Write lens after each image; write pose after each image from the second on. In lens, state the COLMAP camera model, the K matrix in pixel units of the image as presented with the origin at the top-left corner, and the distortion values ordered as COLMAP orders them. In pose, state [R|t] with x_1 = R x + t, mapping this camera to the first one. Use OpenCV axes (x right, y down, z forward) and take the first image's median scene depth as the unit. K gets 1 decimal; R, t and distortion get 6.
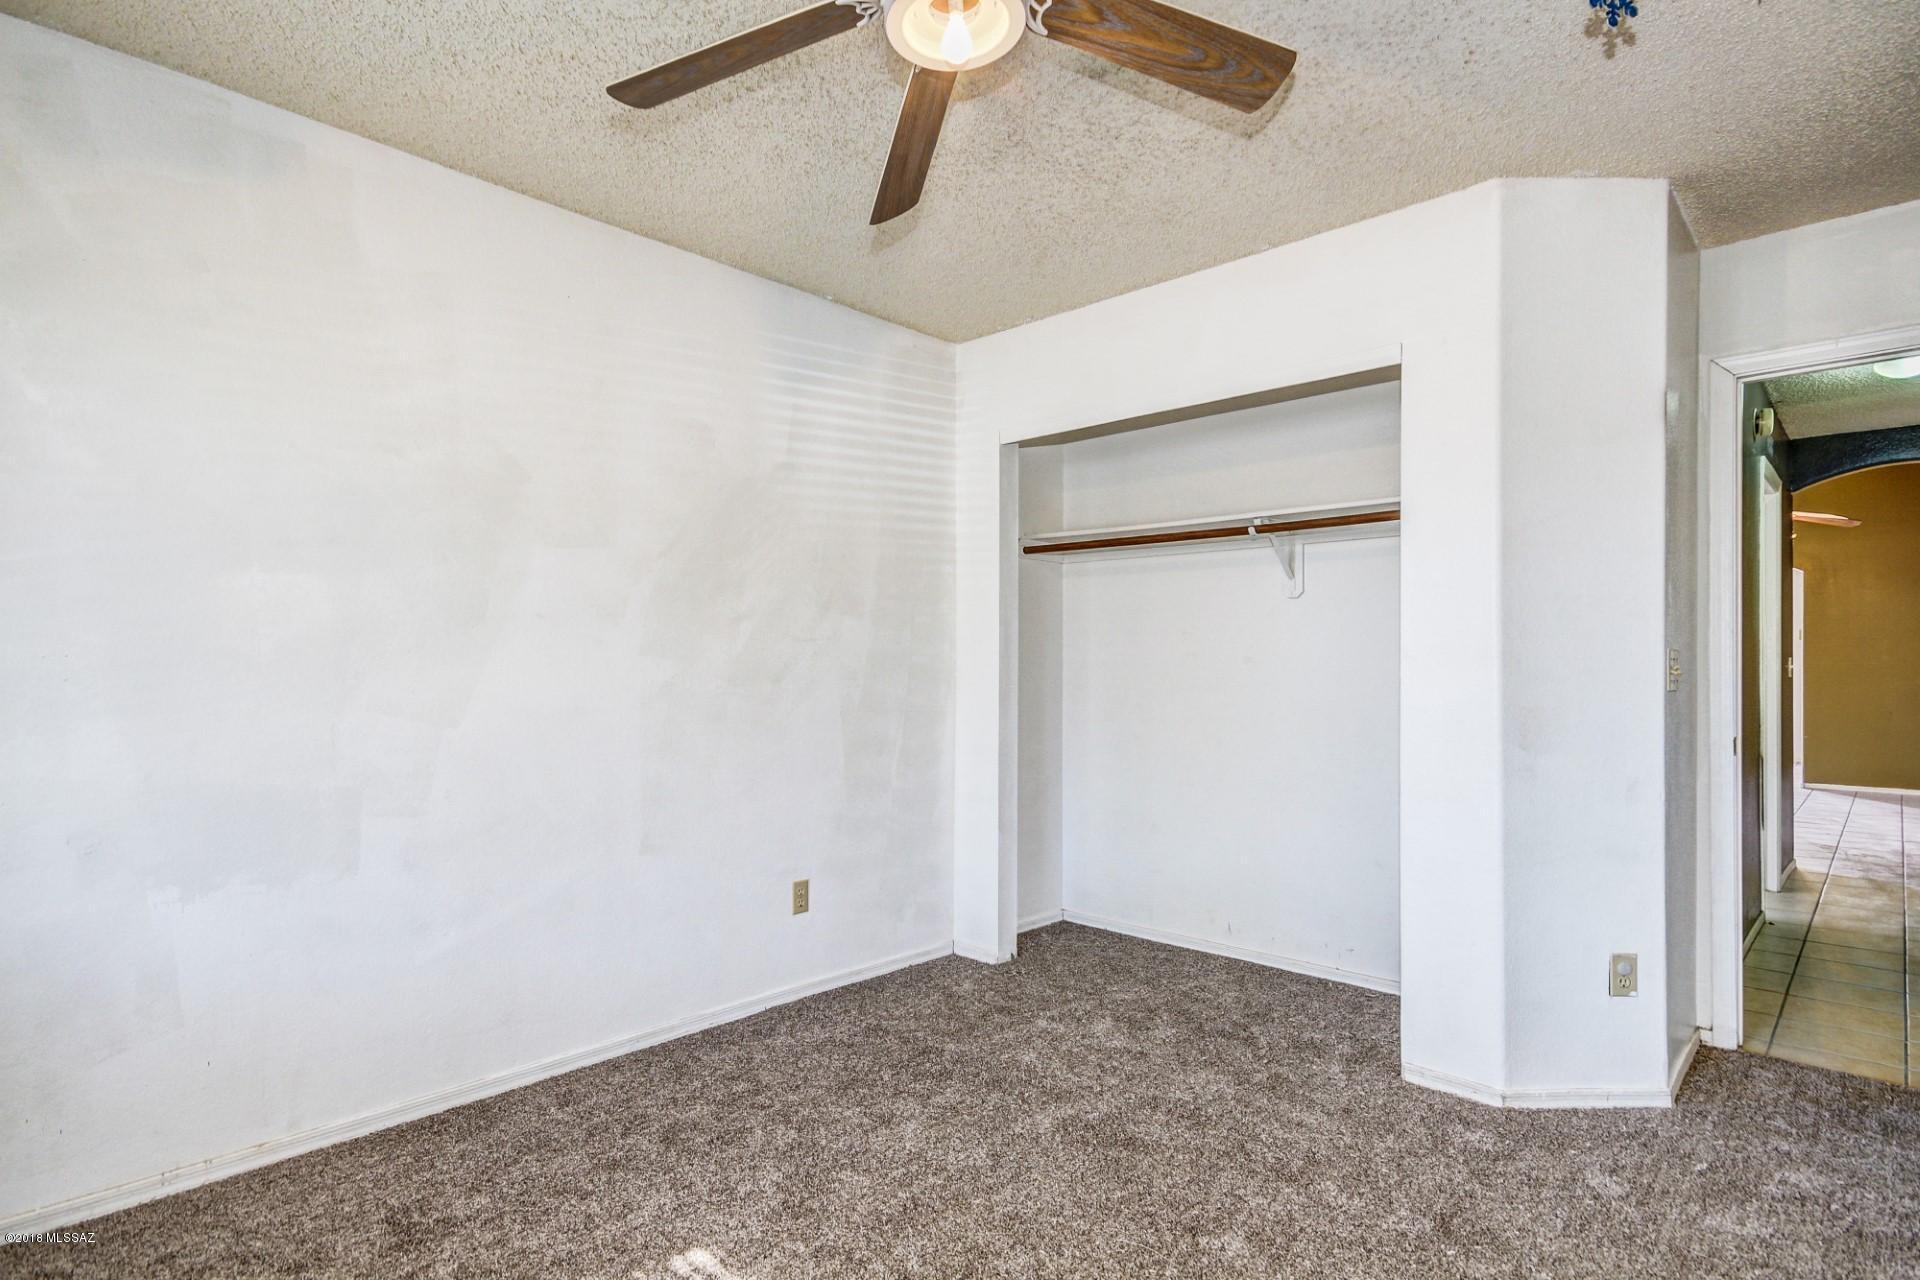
lens RADIAL K [[970.0, 0, 960.0], [0, 970.0, 640.0], [0, 0, 1]] dist [0.000220, 0.000009]
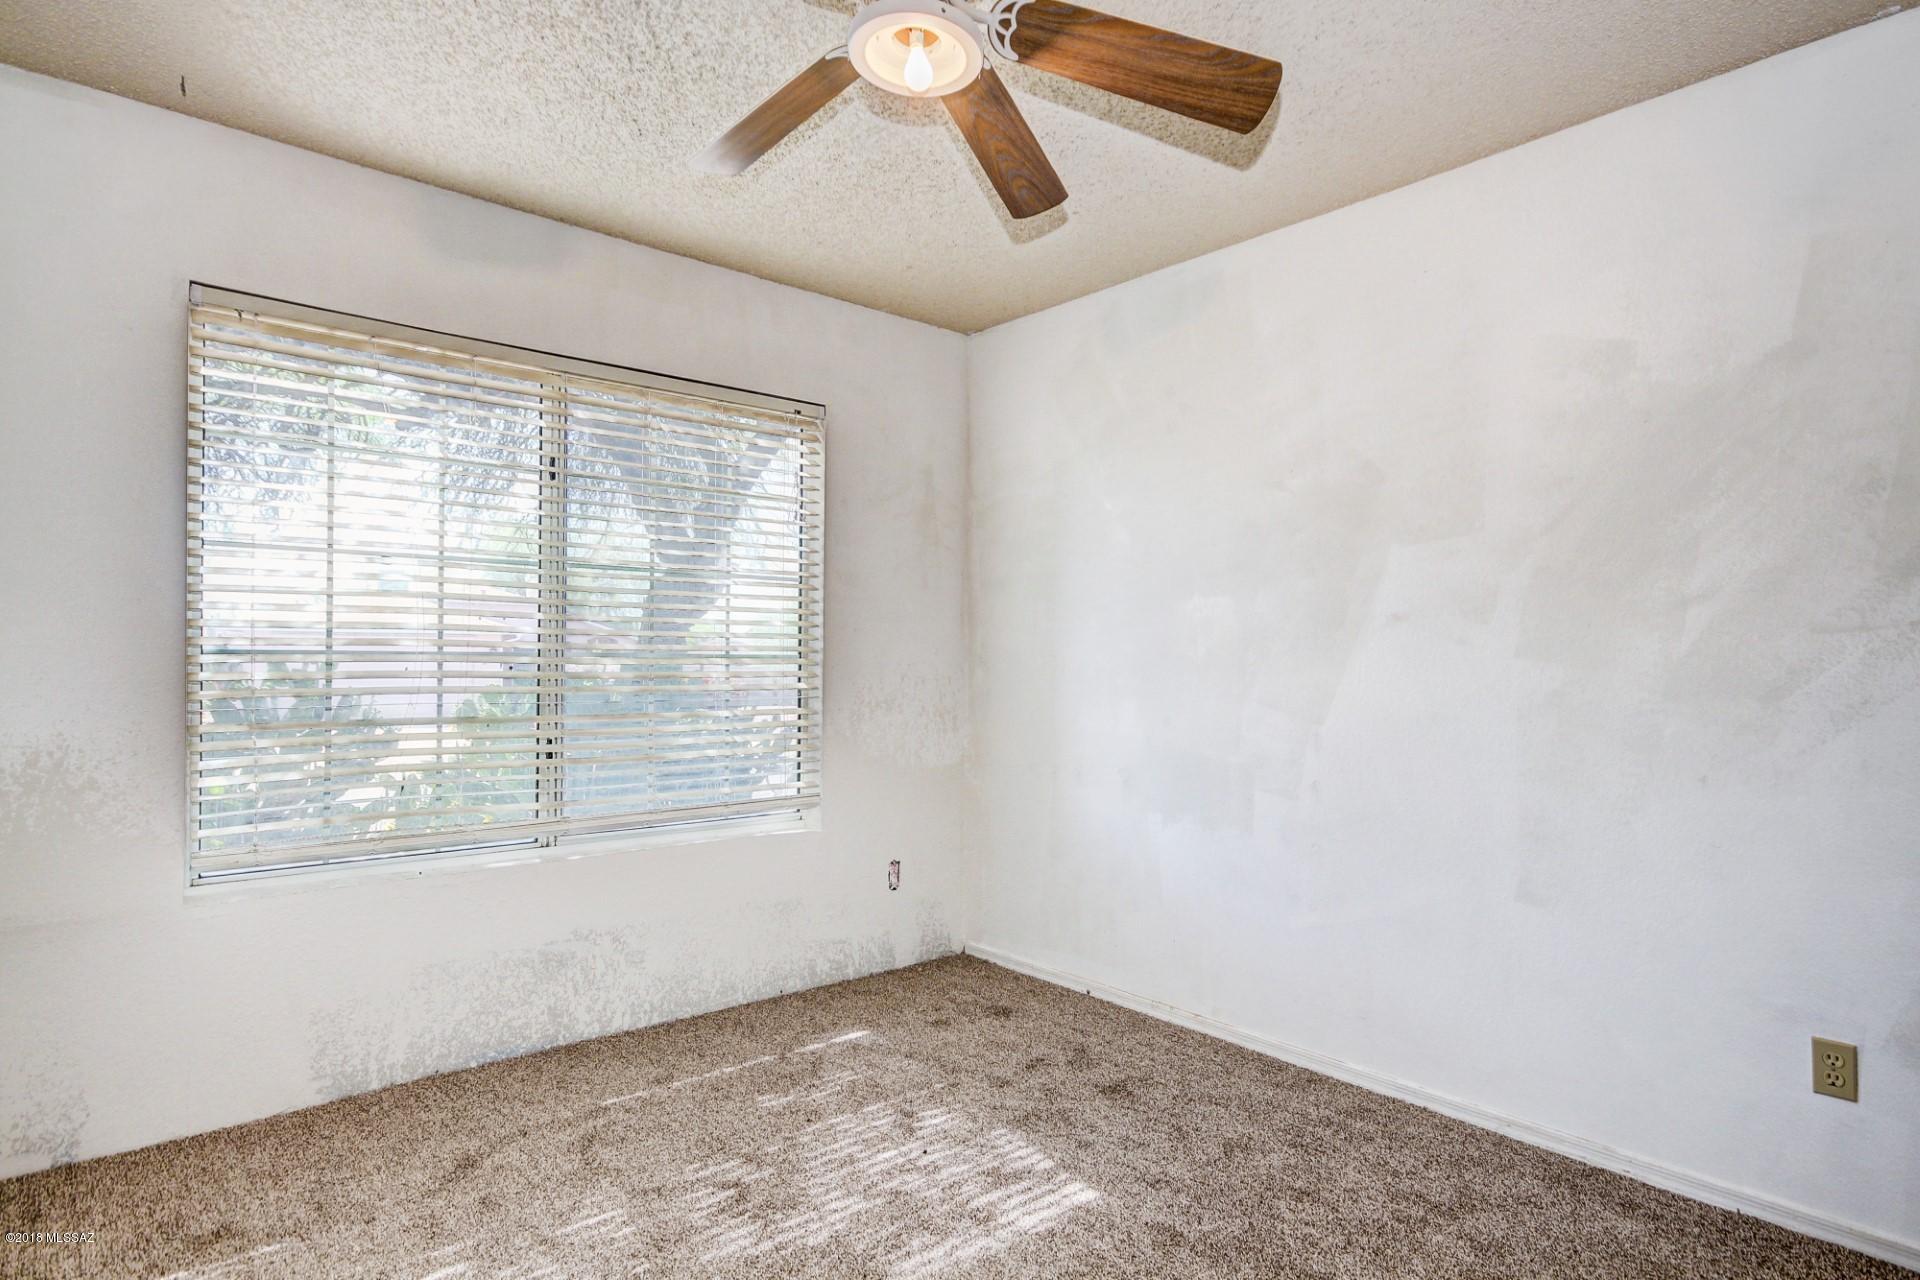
lens RADIAL K [[1040.3, 0, 960.0], [0, 1040.3, 640.0], [0, 0, 1]] dist [0.000887, 0.000421]
pose [[-0.102028, -0.024126, -0.994489, 0.654234], [0.012867, 0.999590, -0.025570, 0.019357], [0.994698, -0.015405, -0.101675, 0.683428]]
